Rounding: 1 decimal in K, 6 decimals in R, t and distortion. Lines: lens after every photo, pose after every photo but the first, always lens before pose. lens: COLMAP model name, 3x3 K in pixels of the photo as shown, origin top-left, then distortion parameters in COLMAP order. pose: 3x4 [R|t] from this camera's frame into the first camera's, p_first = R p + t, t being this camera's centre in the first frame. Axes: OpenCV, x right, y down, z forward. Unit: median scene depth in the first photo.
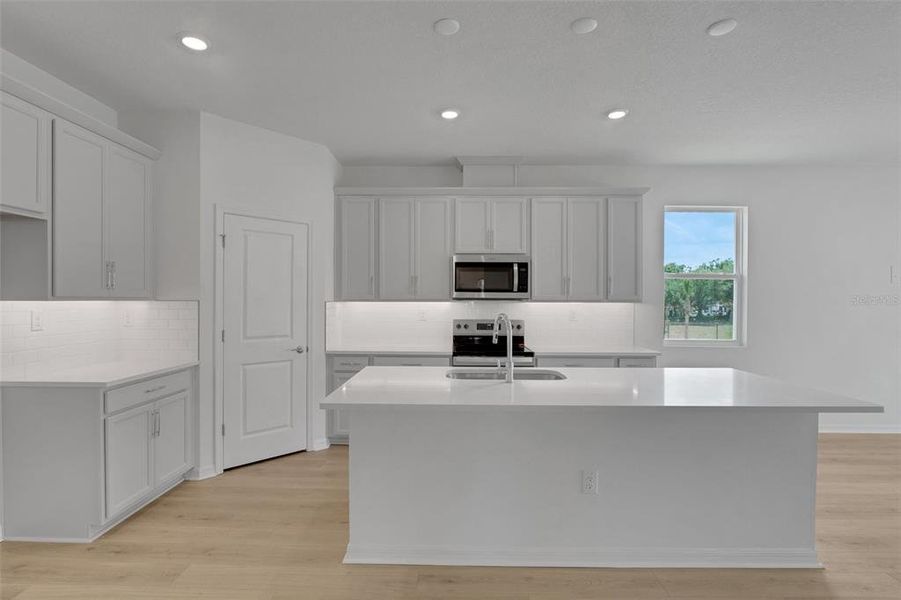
lens RADIAL K [[437.8, 0, 452.3], [0, 437.8, 305.6], [0, 0, 1]] dist [0.011476, -0.001782]
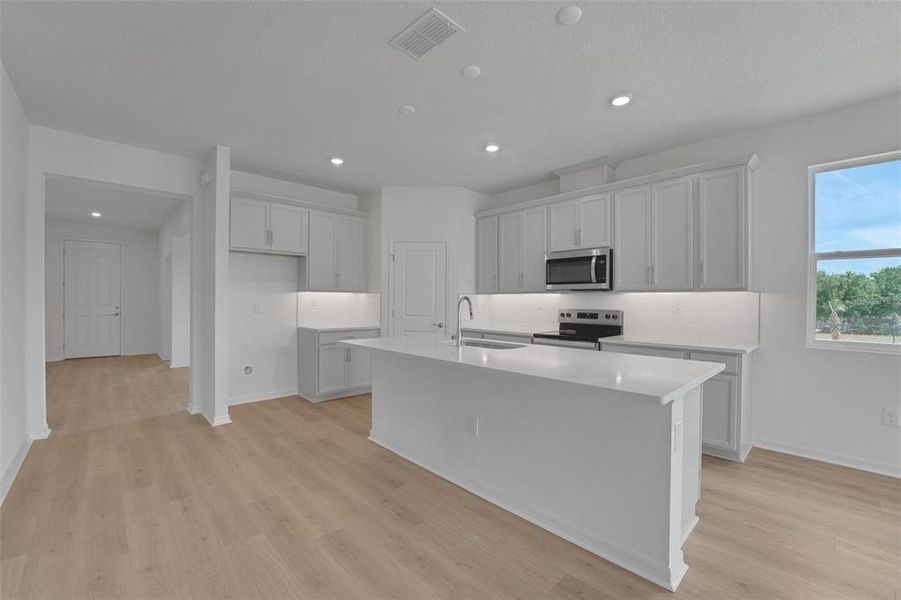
lens RADIAL K [[385.8, 0, 454.3], [0, 385.8, 299.5], [0, 0, 1]] dist [0.001926, 0.000047]
pose [[0.699368, -0.001489, -0.714760, 0.580294], [-0.012765, 0.999812, -0.014573, 0.027230], [0.714648, 0.019316, 0.699218, 0.089903]]
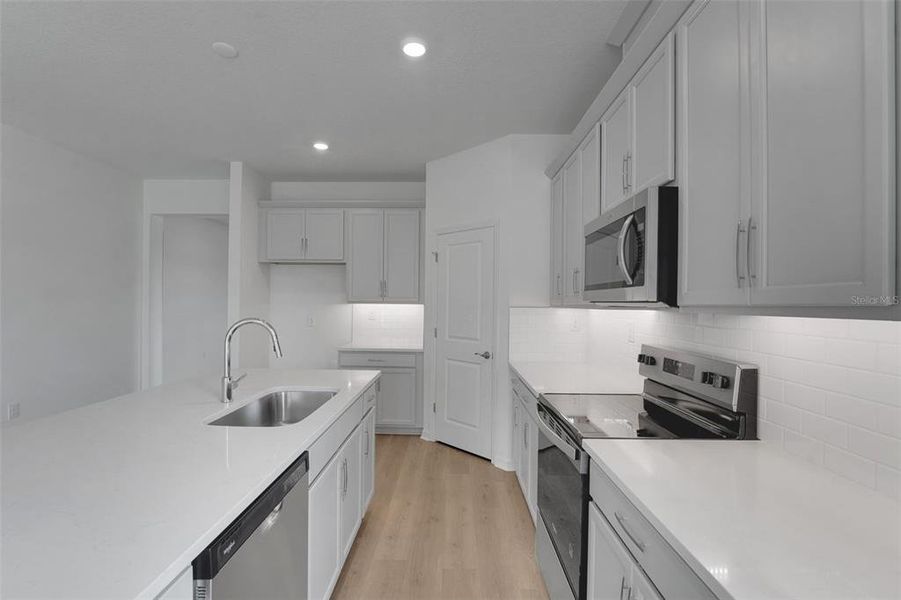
lens RADIAL K [[414.8, 0, 448.8], [0, 414.8, 299.7], [0, 0, 1]] dist [0.002769, 0.000040]
pose [[-0.013693, -0.010628, -0.999850, 0.528362], [-0.022569, 0.999692, -0.010317, -0.010752], [0.999652, 0.022424, -0.013929, 0.838314]]
